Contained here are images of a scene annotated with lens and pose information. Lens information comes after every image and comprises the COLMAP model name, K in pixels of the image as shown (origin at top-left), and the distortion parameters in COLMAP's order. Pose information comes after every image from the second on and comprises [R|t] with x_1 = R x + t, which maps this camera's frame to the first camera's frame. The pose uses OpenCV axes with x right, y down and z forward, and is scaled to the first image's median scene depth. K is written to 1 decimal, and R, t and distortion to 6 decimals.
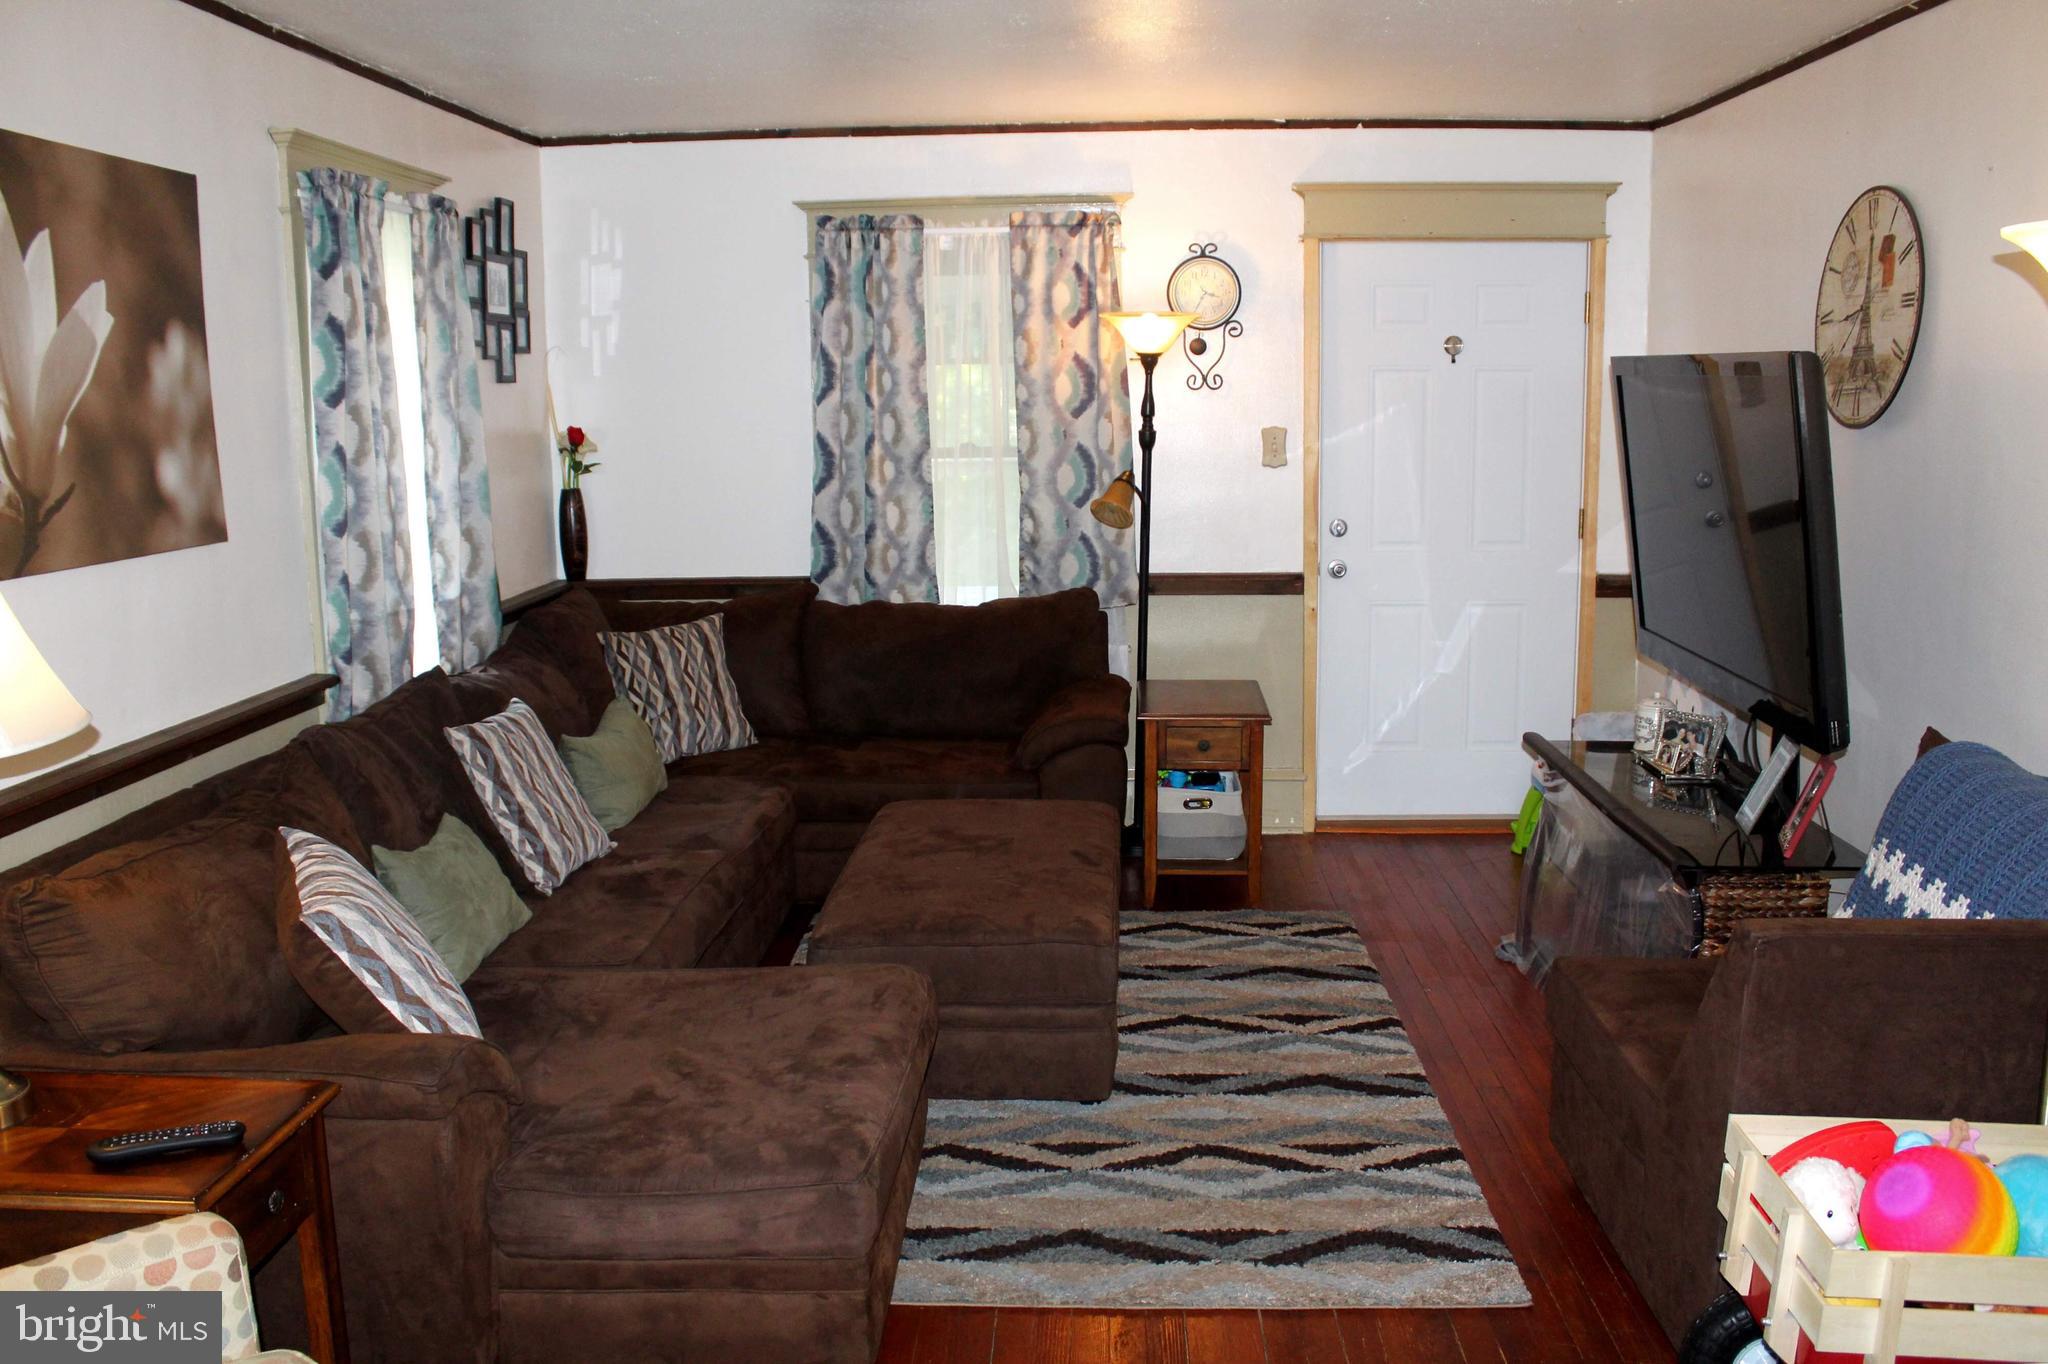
lens RADIAL K [[1759.1, 0, 1024.0], [0, 1759.1, 682.0], [0, 0, 1]] dist [-0.162752, 0.162034]
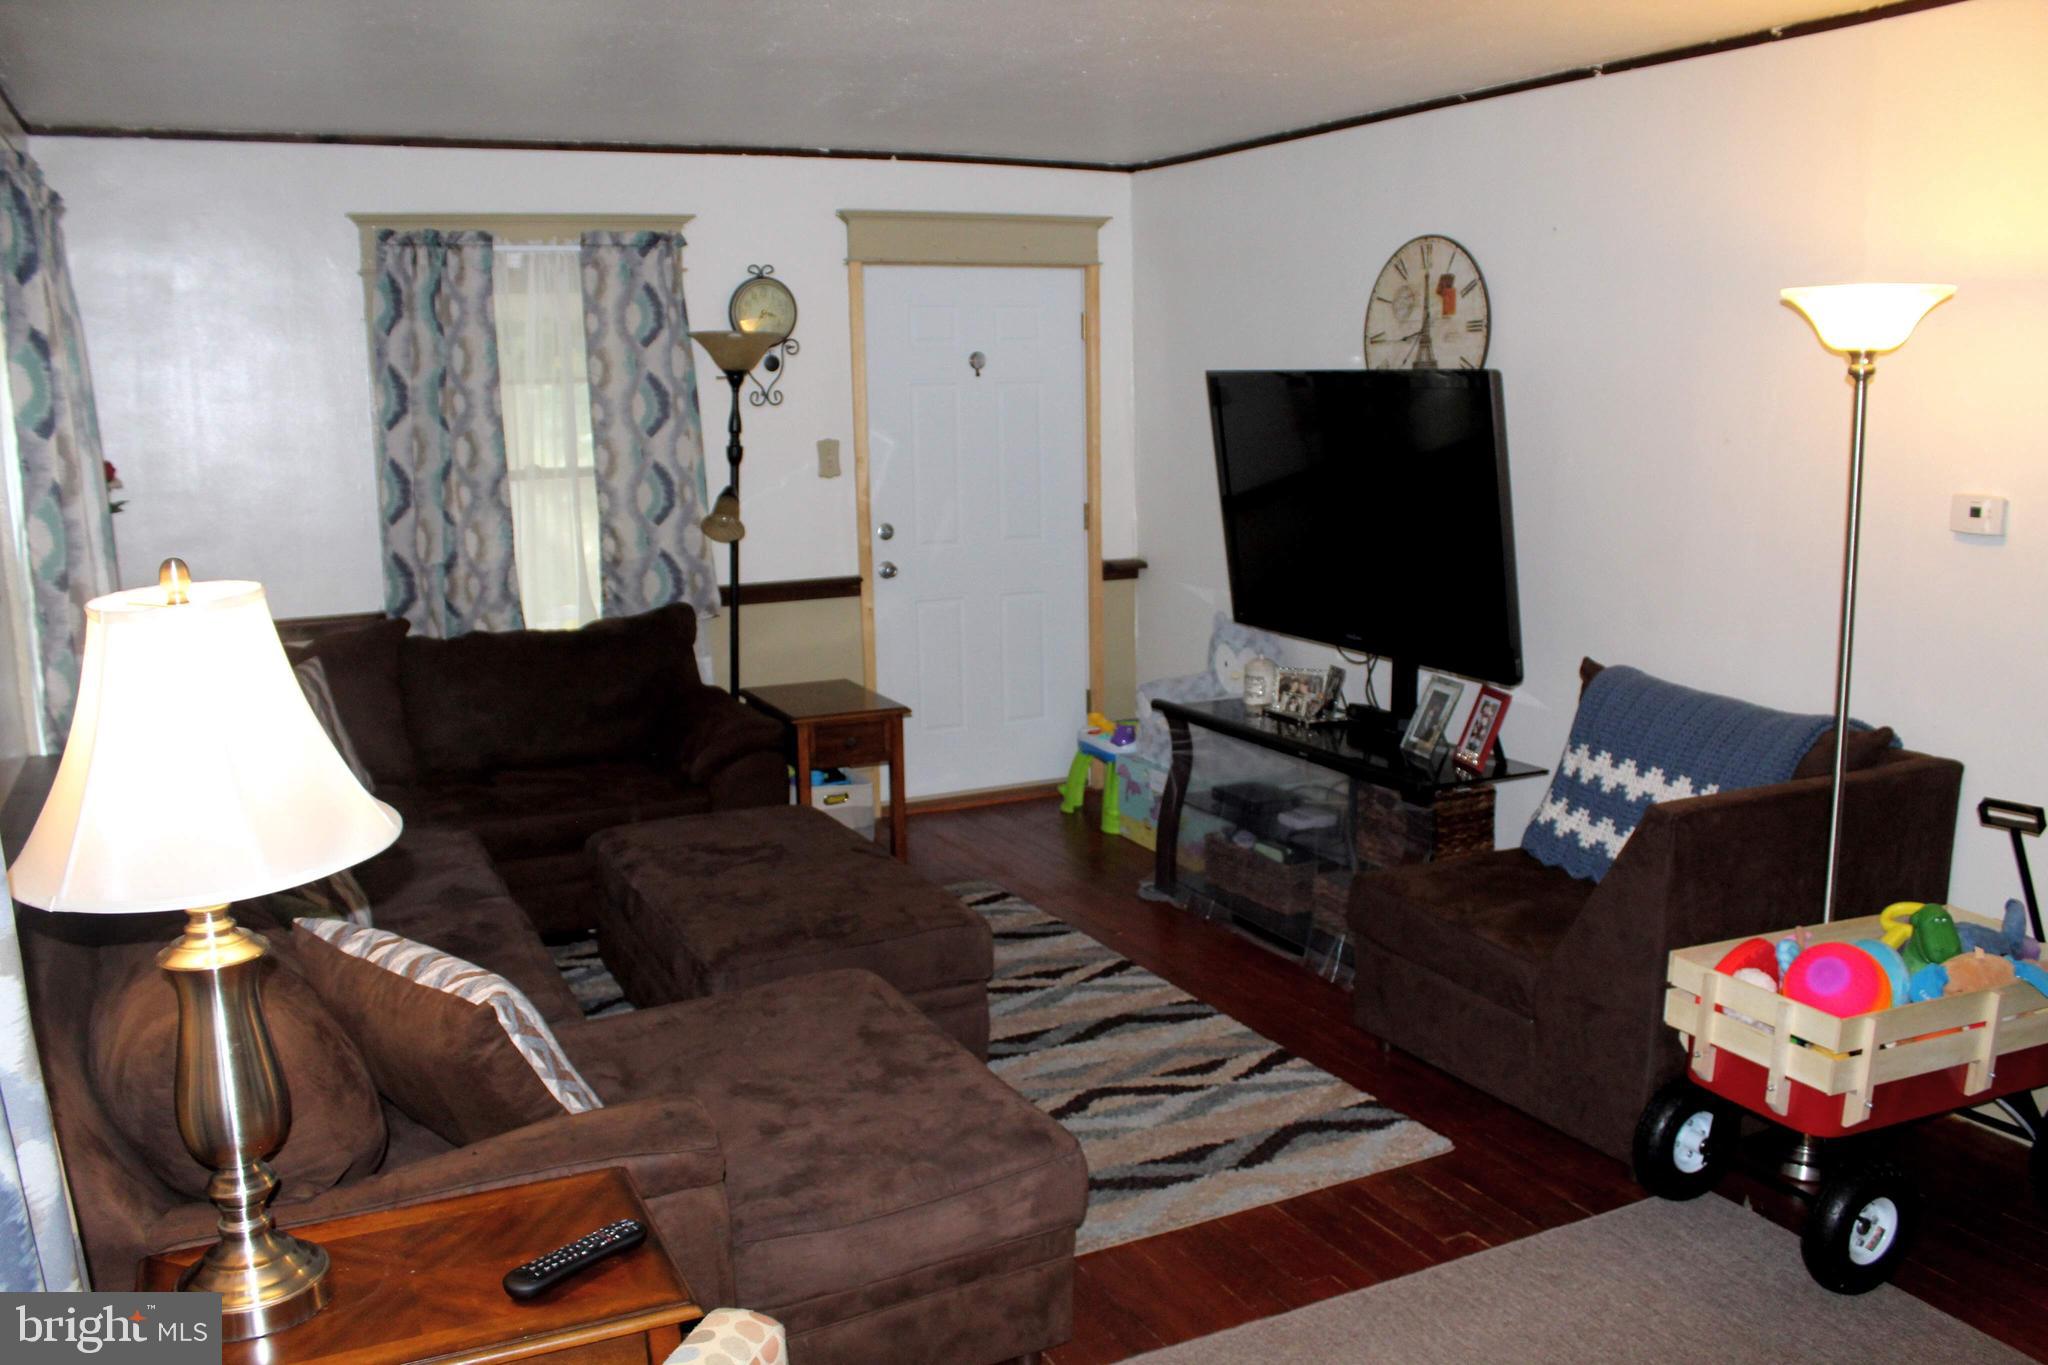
lens RADIAL K [[1705.7, 0, 1043.3], [0, 1705.7, 689.6], [0, 0, 1]] dist [-0.161835, 0.148426]
pose [[0.872198, -0.089097, 0.480970, -0.258282], [0.087924, 0.995813, 0.025026, -0.009877], [-0.481186, 0.020461, 0.876380, 0.042159]]
